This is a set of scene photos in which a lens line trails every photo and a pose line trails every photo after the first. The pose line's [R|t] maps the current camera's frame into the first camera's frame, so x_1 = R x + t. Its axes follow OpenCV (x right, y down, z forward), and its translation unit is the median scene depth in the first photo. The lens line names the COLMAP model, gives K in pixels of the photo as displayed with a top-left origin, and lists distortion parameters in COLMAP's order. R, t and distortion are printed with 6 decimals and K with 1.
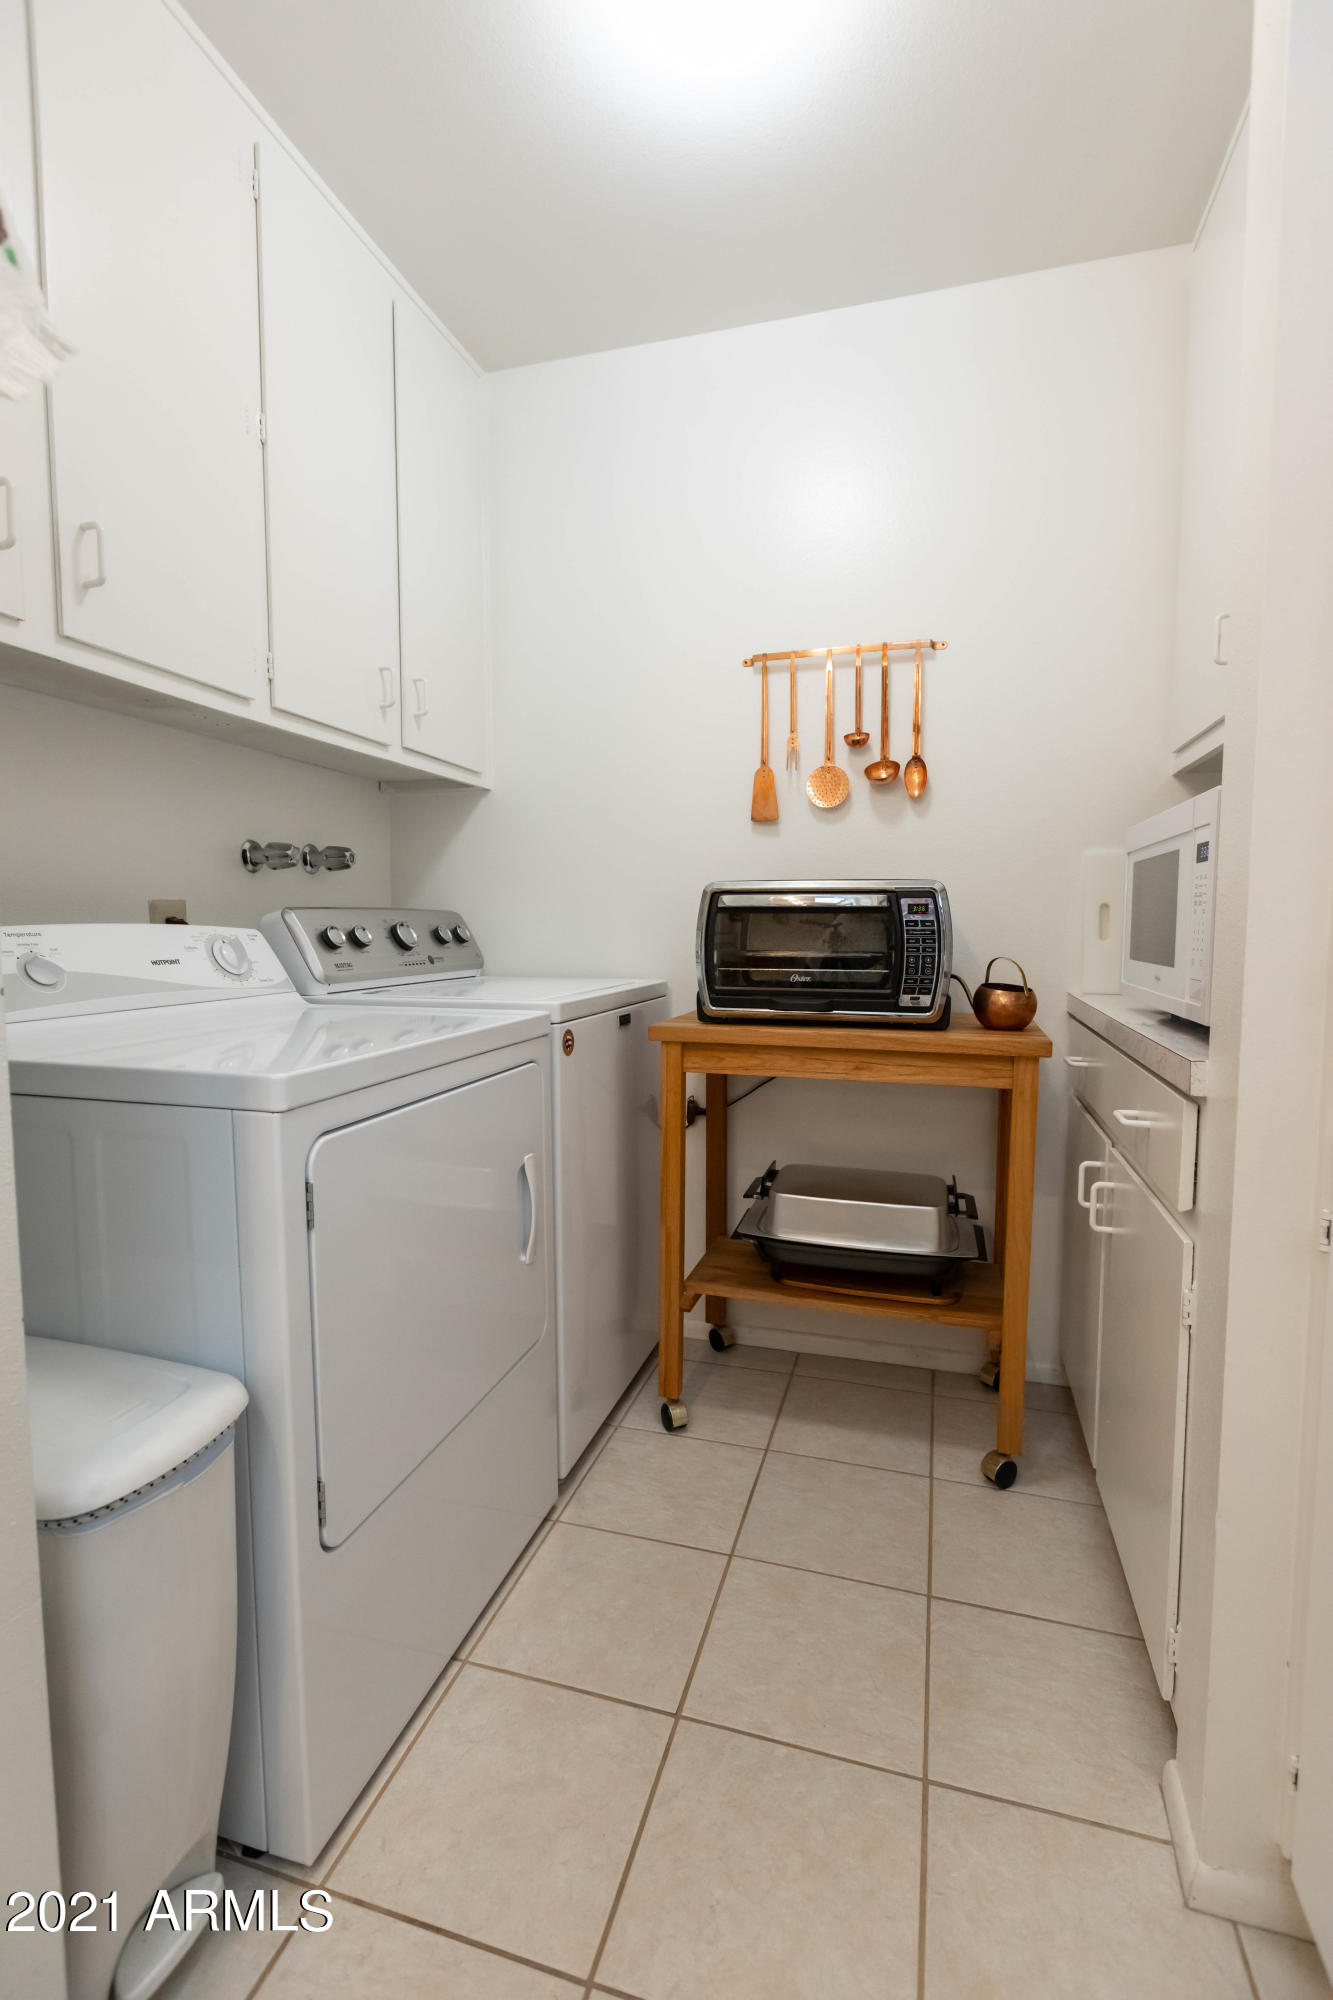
lens RADIAL K [[915.1, 0, 666.5], [0, 915.1, 1000.0], [0, 0, 1]] dist [-0.017067, 0.000480]
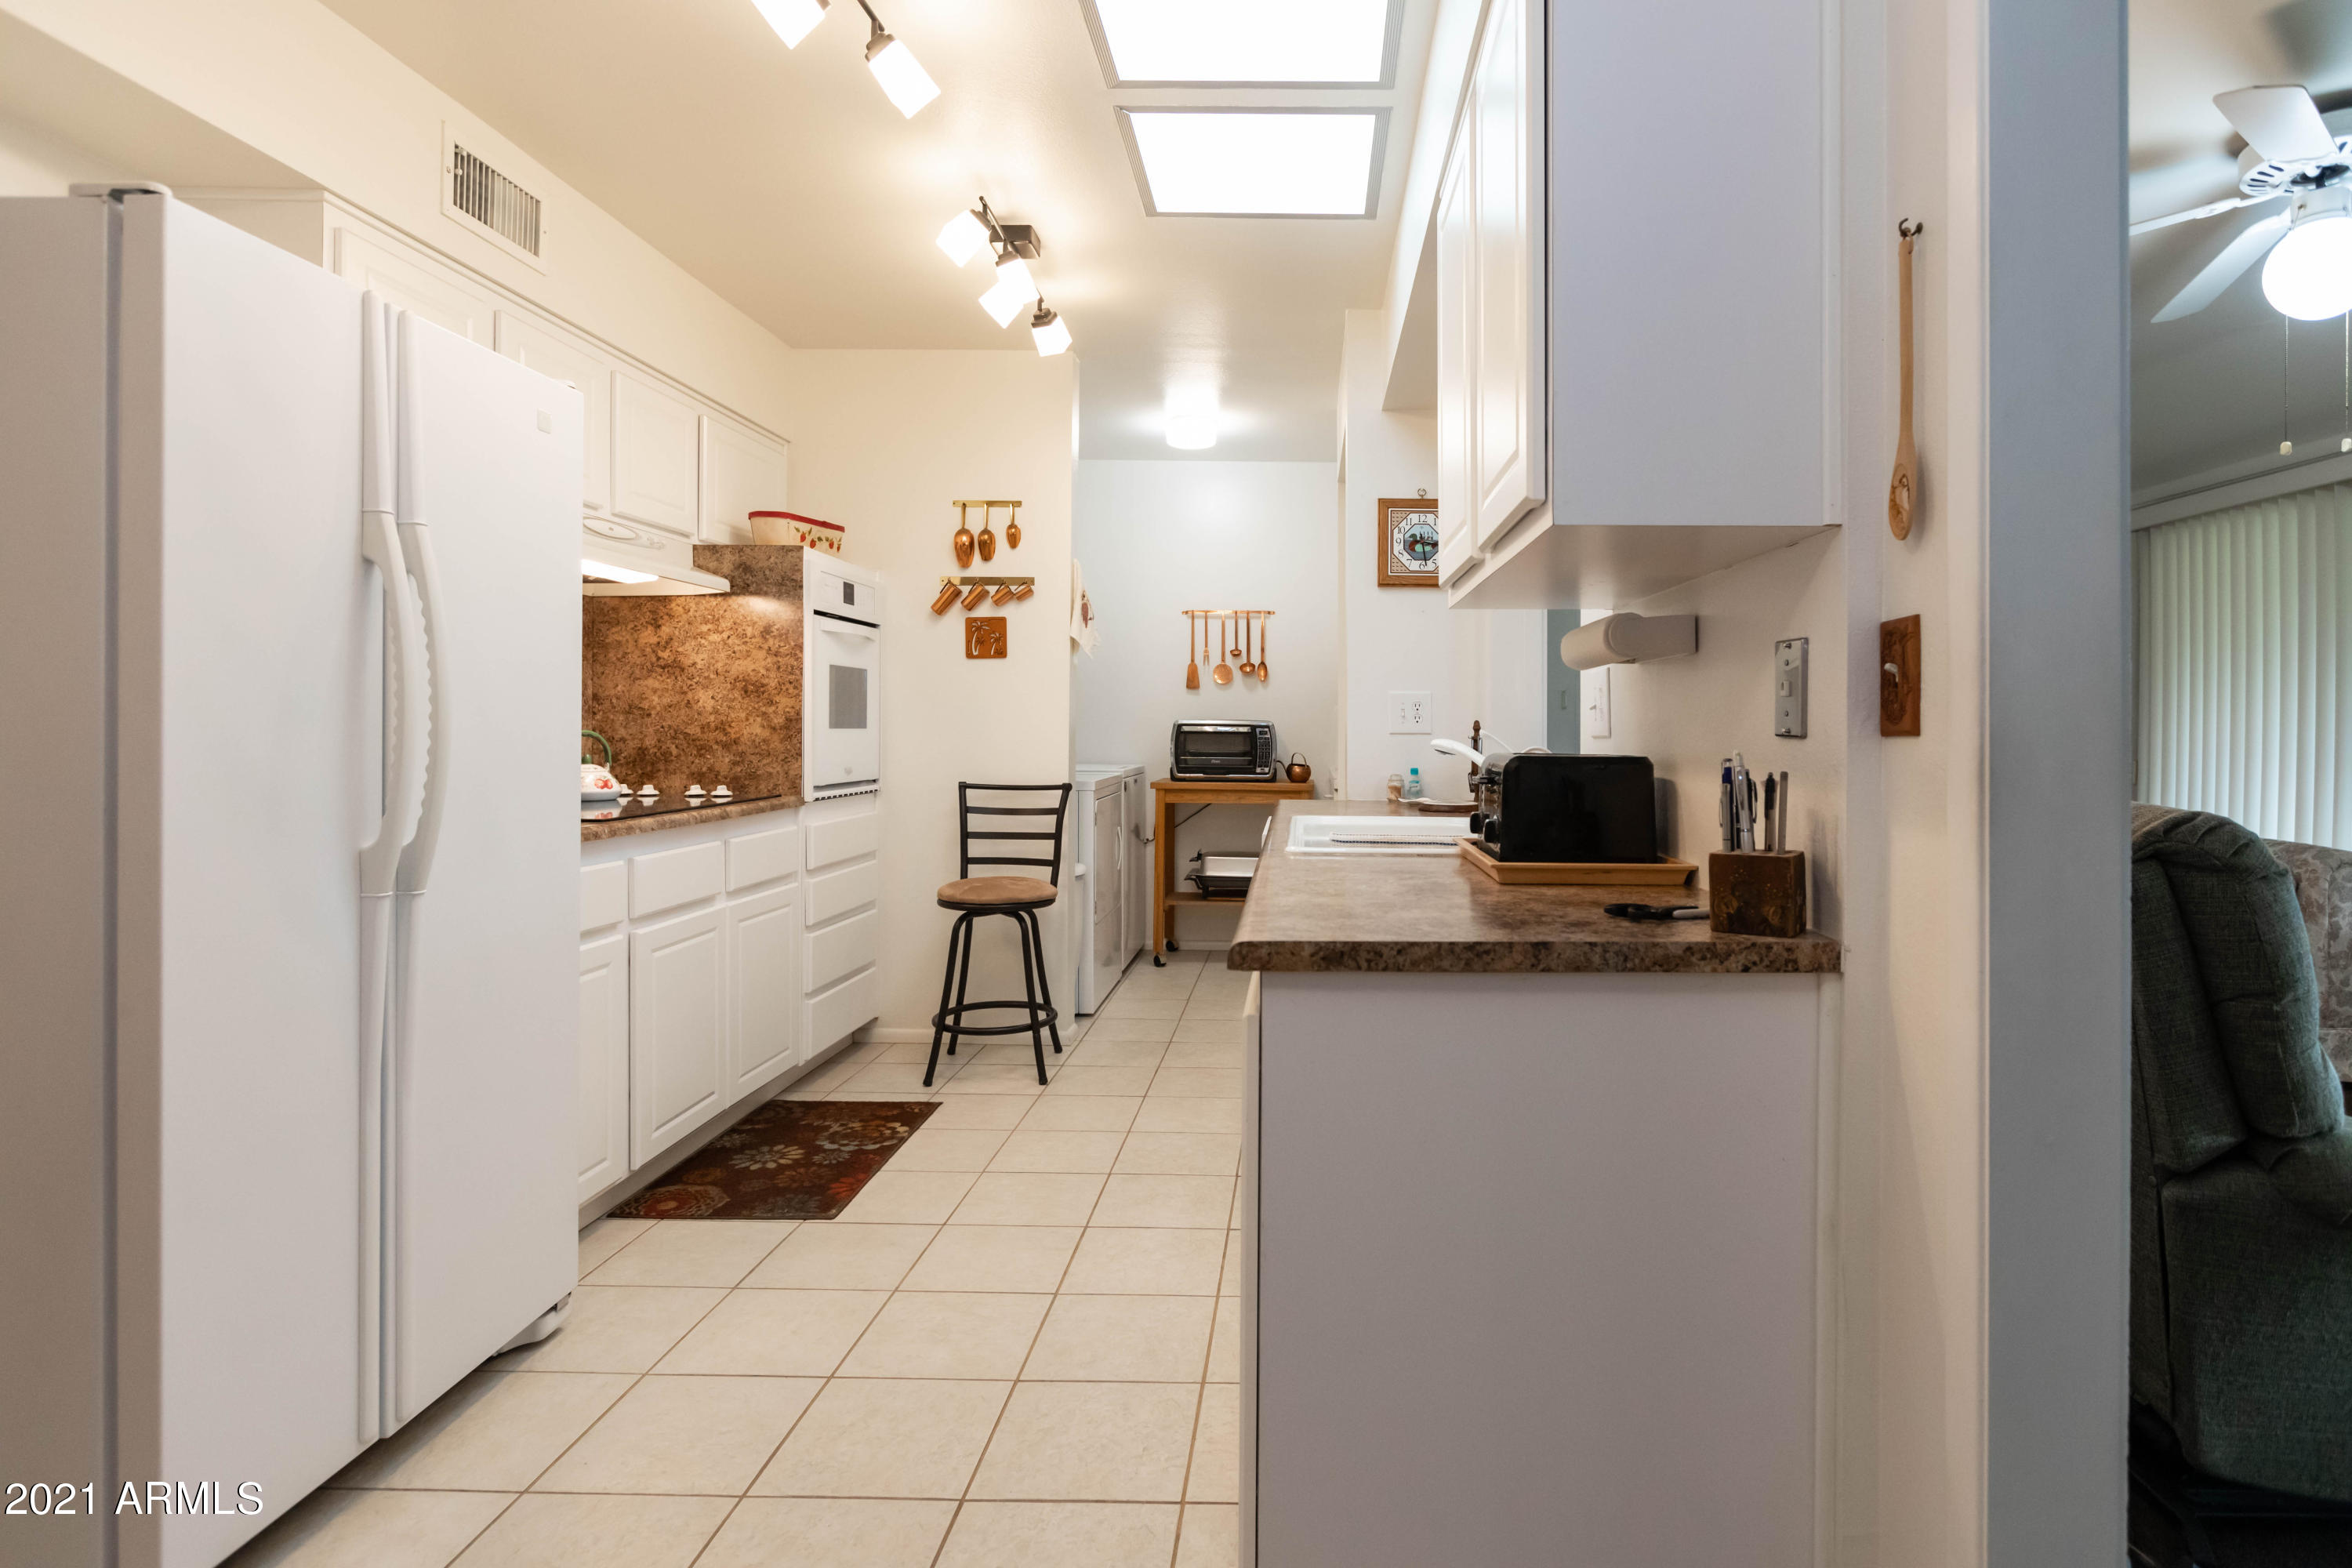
lens RADIAL K [[1199.3, 0, 1297.8], [0, 1199.3, 736.4], [0, 0, 1]] dist [-0.005129, 0.000051]
pose [[0.960766, 0.005155, 0.277312, -0.482337], [0.014939, 0.997414, -0.070297, 0.126118], [-0.276958, 0.071681, 0.958205, -1.929142]]
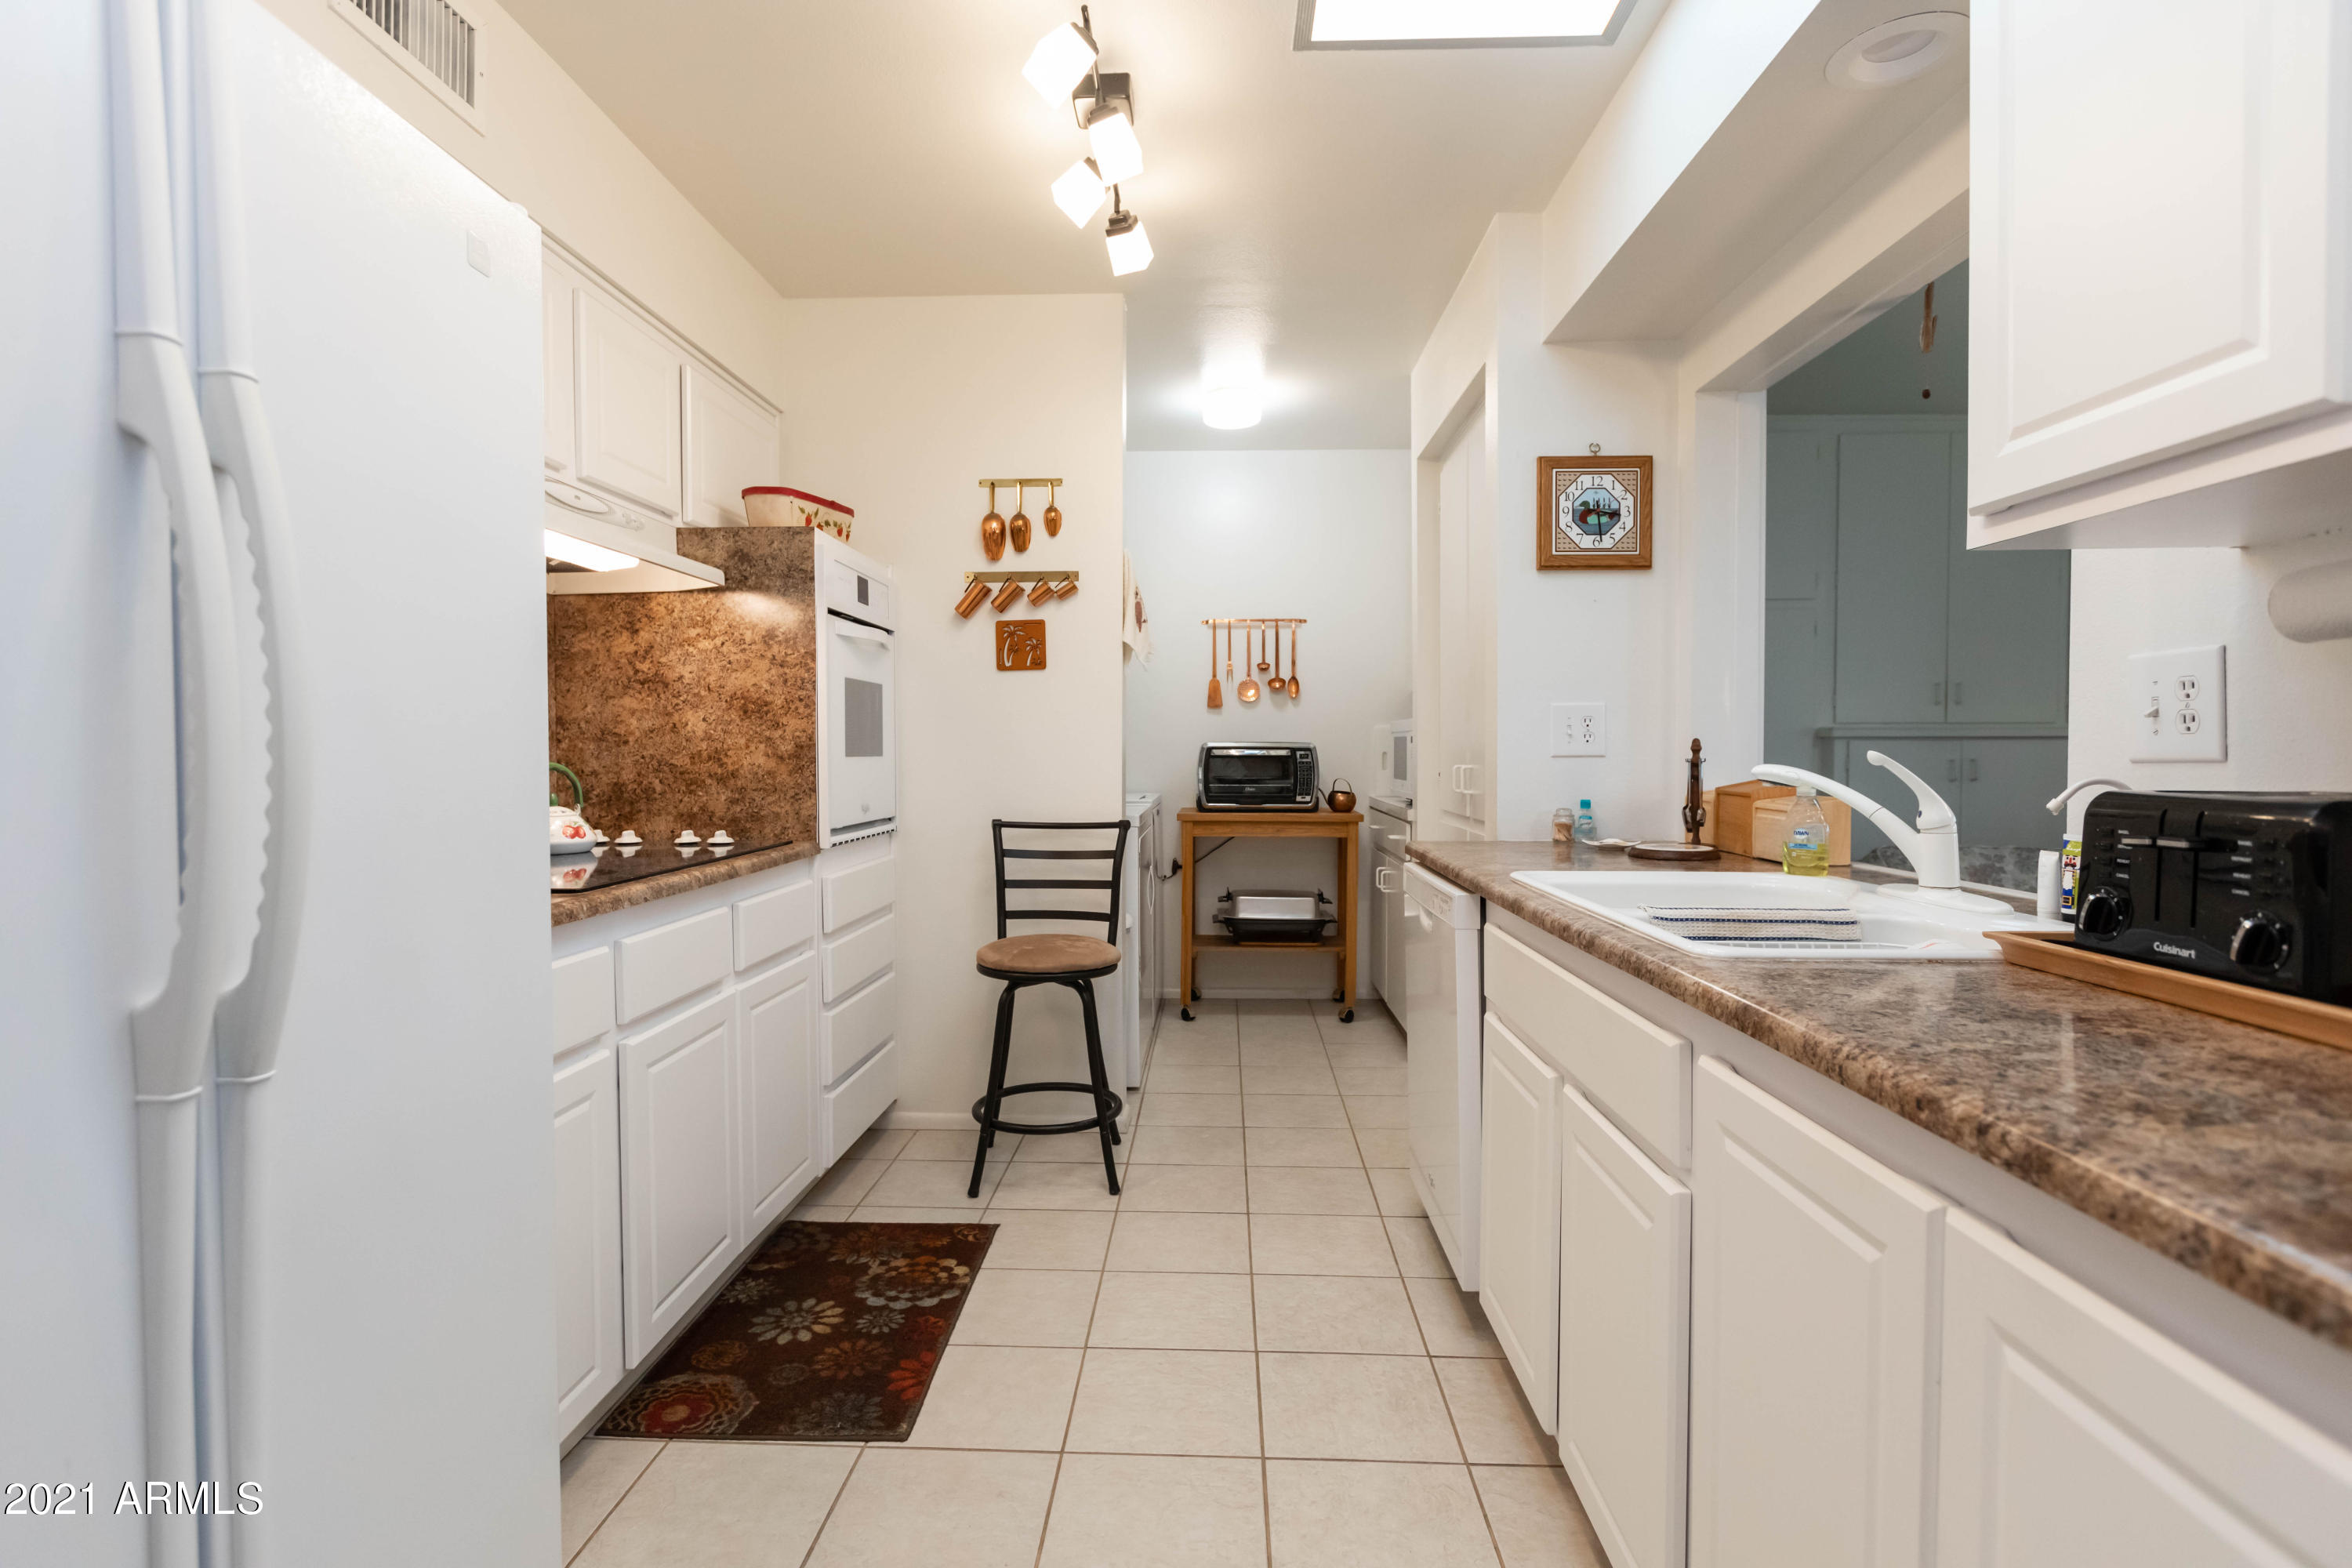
lens RADIAL K [[1141.4, 0, 1176.0], [0, 1141.4, 784.0], [0, 0, 1]] dist [-0.003512, -0.001096]
pose [[0.968556, -0.009244, 0.248623, -0.628409], [0.021970, 0.998584, -0.048457, 0.082262], [-0.247823, 0.052396, 0.967387, -1.400042]]
